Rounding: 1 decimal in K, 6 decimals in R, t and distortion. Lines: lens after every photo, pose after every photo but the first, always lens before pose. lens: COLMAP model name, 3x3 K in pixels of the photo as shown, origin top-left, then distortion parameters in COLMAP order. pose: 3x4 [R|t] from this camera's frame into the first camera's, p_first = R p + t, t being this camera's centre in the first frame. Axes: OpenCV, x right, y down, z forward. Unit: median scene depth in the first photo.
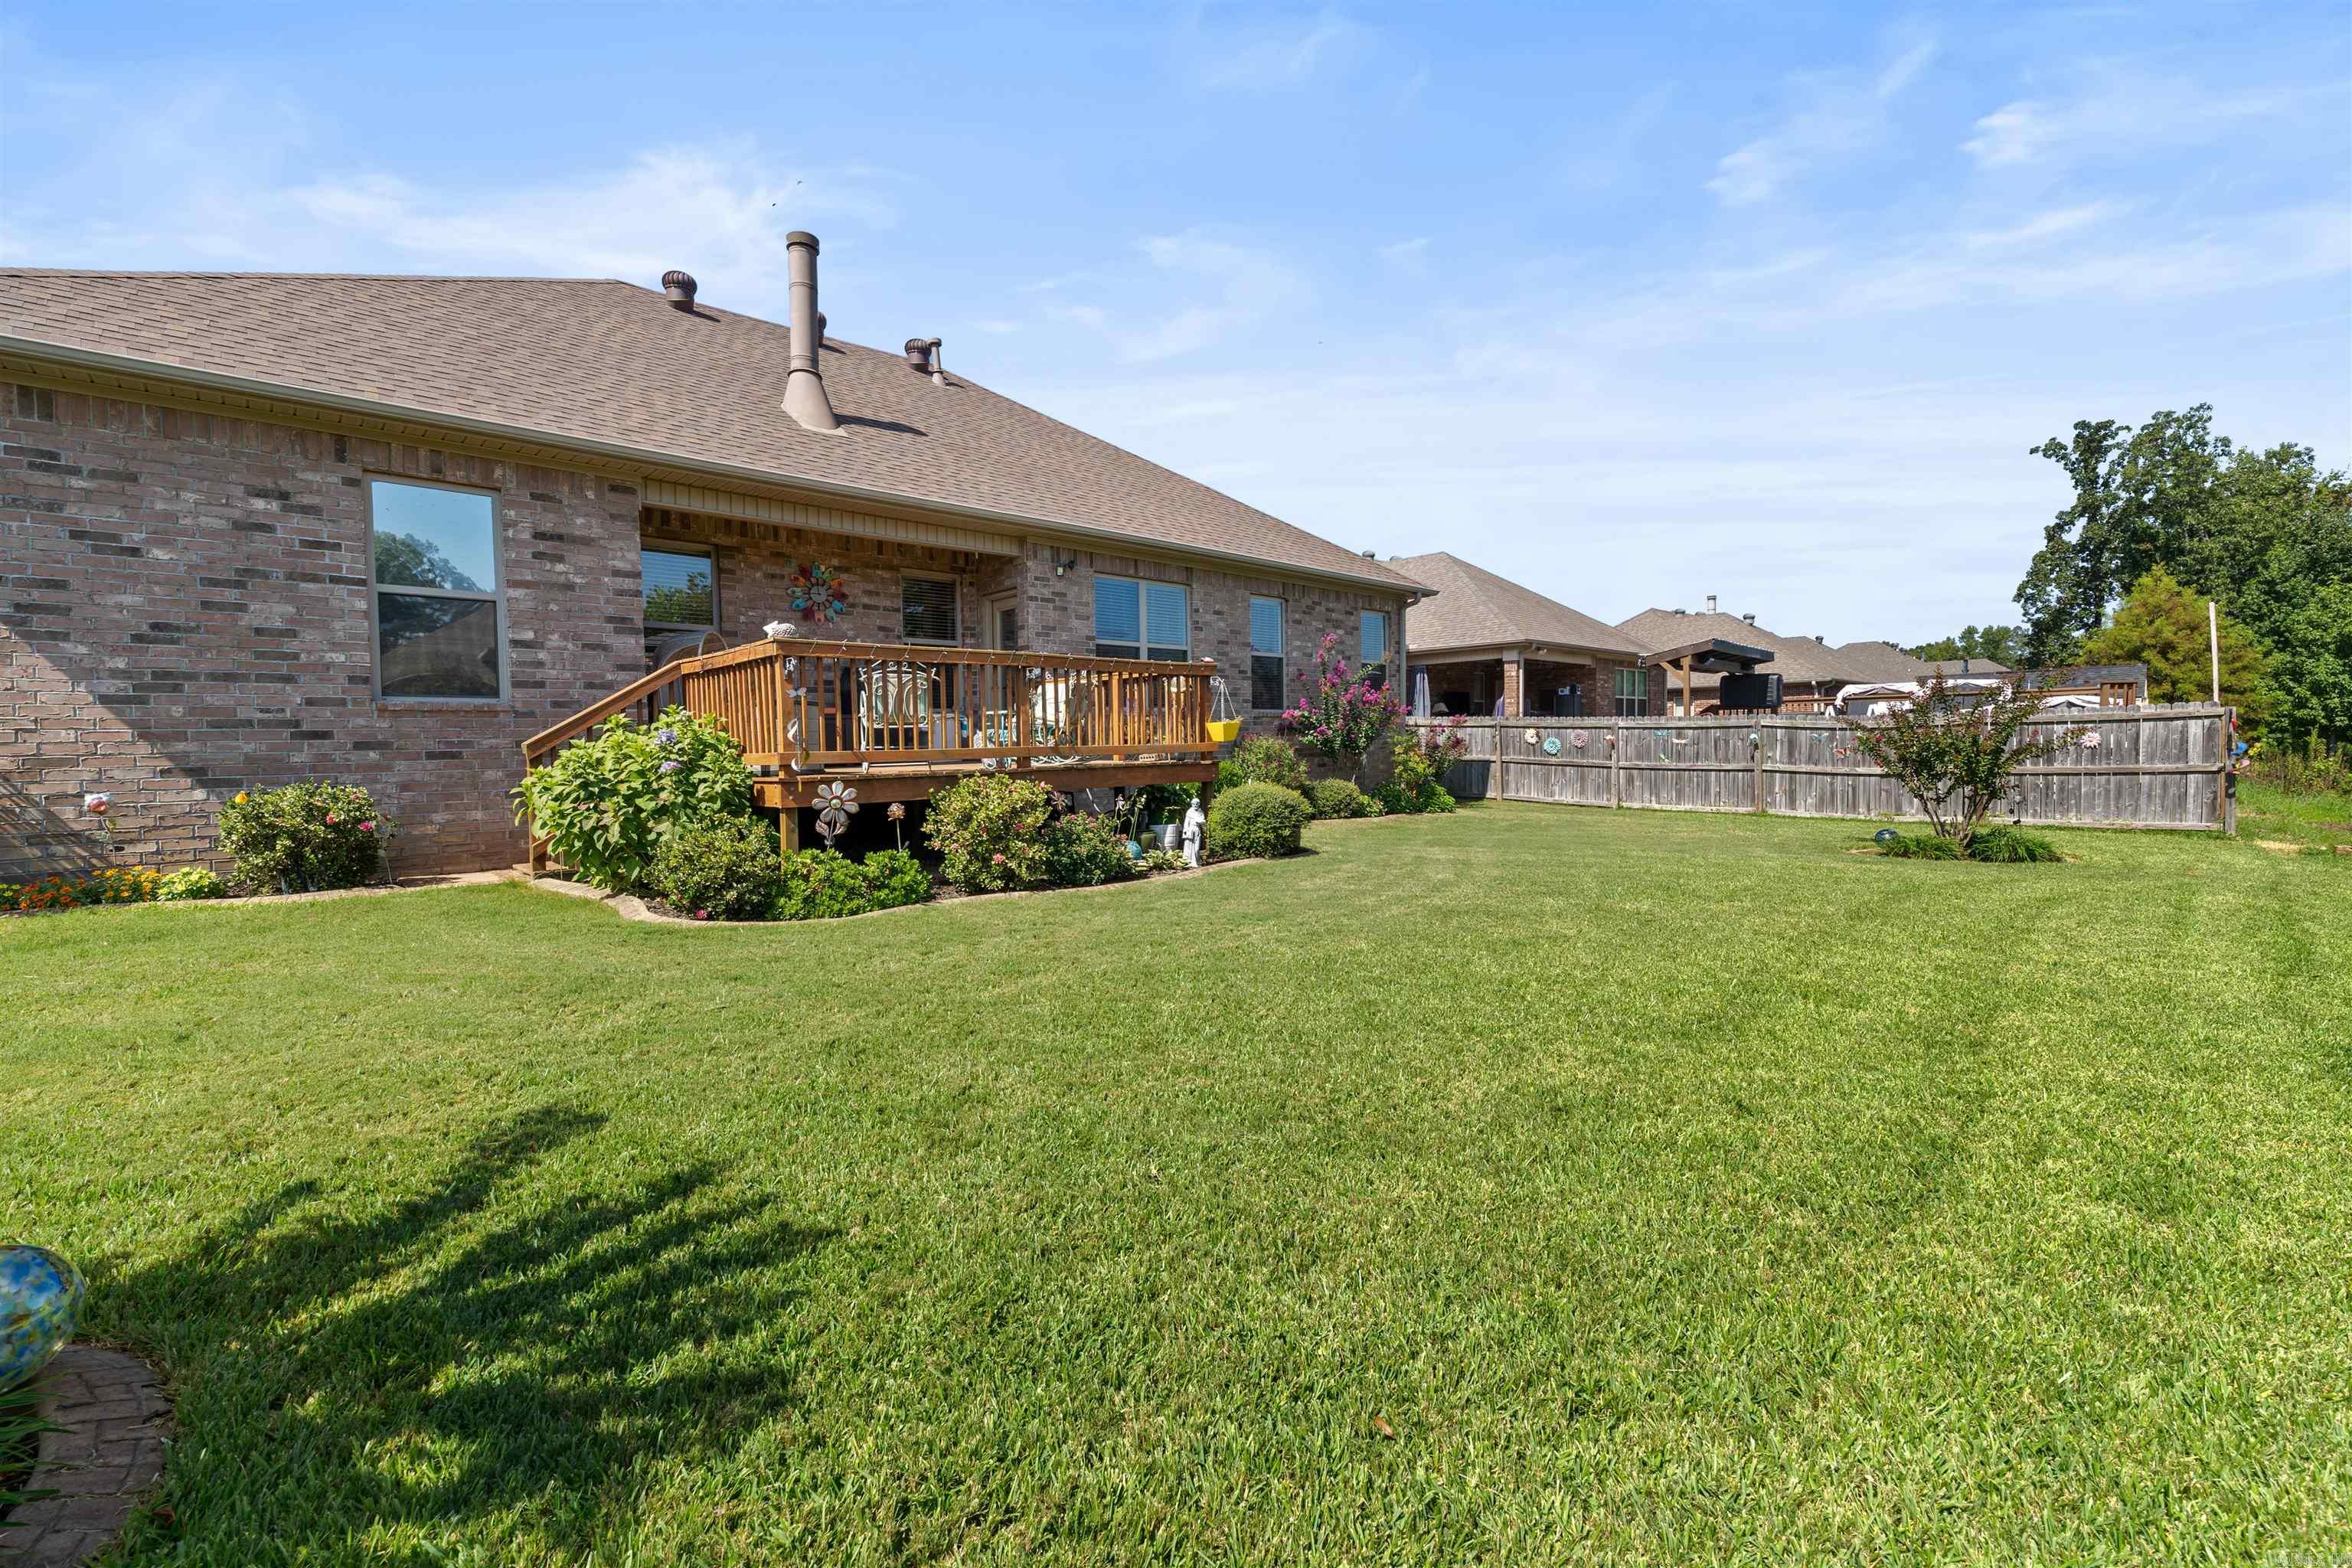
lens RADIAL K [[962.1, 0, 1176.7], [0, 962.1, 751.9], [0, 0, 1]] dist [0.003845, -0.000331]
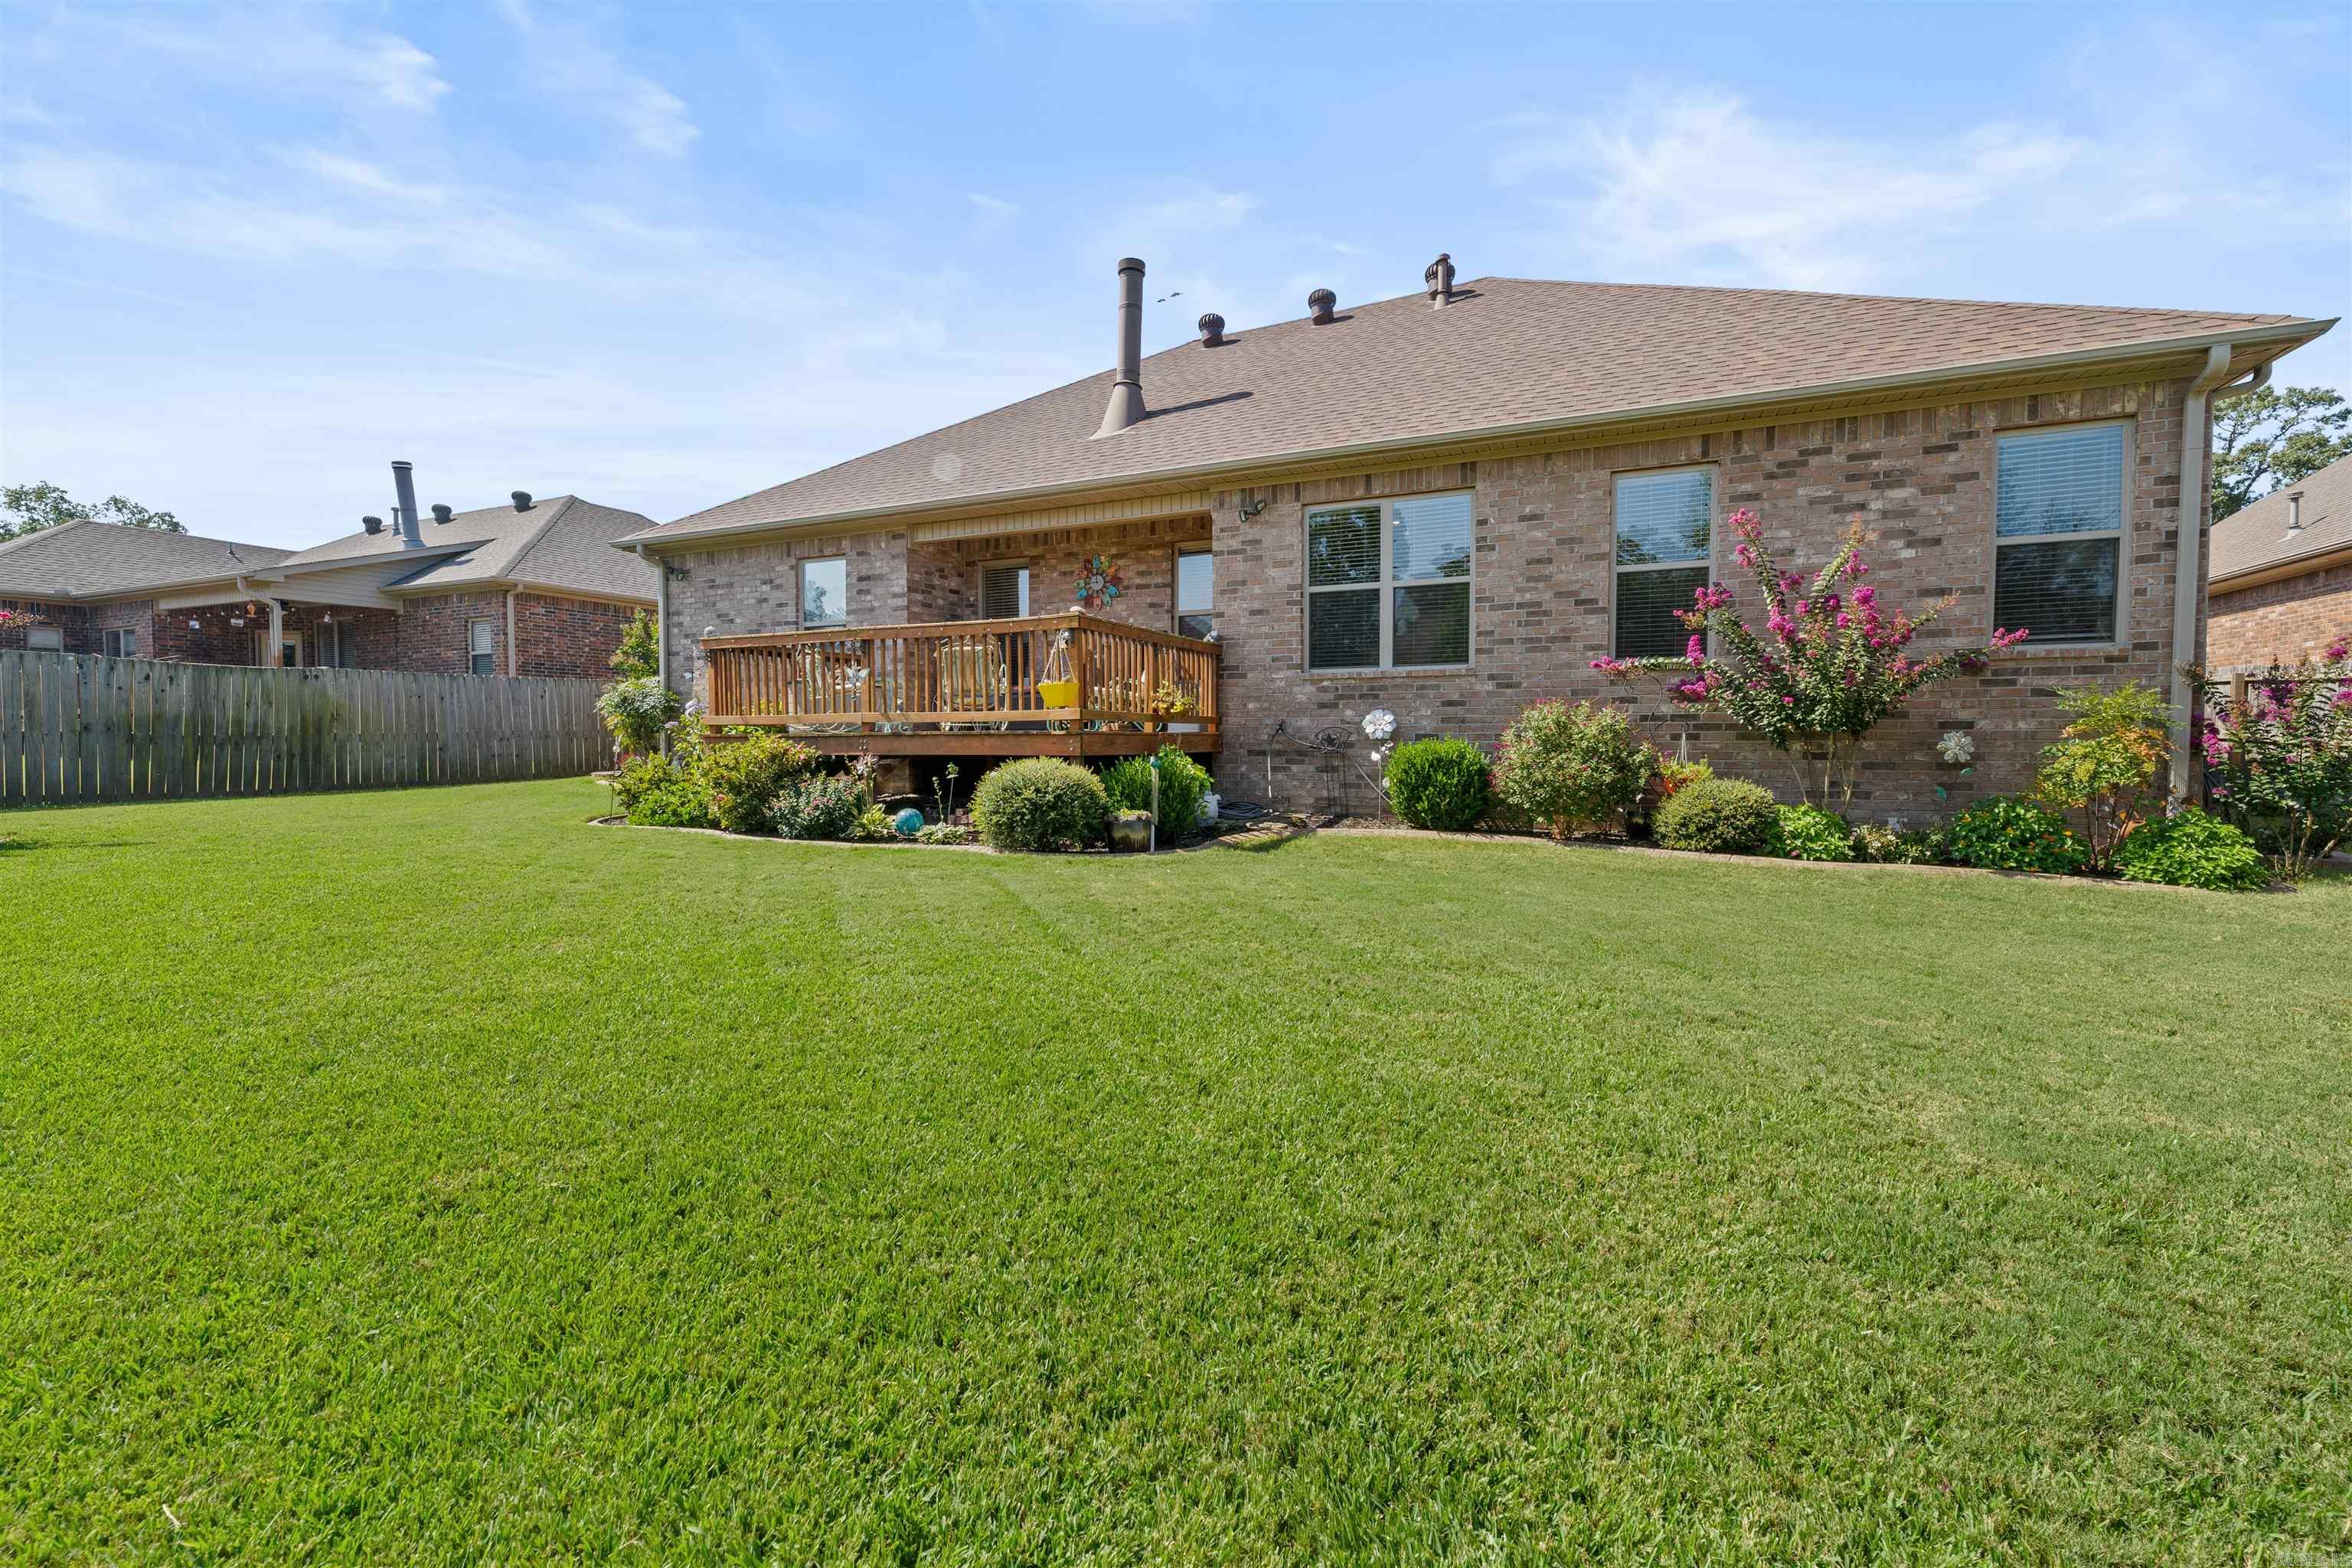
lens RADIAL K [[962.1, 0, 1176.7], [0, 962.1, 751.9], [0, 0, 1]] dist [0.003845, -0.000331]
pose [[0.384933, 0.033813, -0.922325, 0.679307], [-0.008552, 0.999416, 0.033070, -0.004291], [0.922905, -0.004842, 0.384997, 0.628873]]
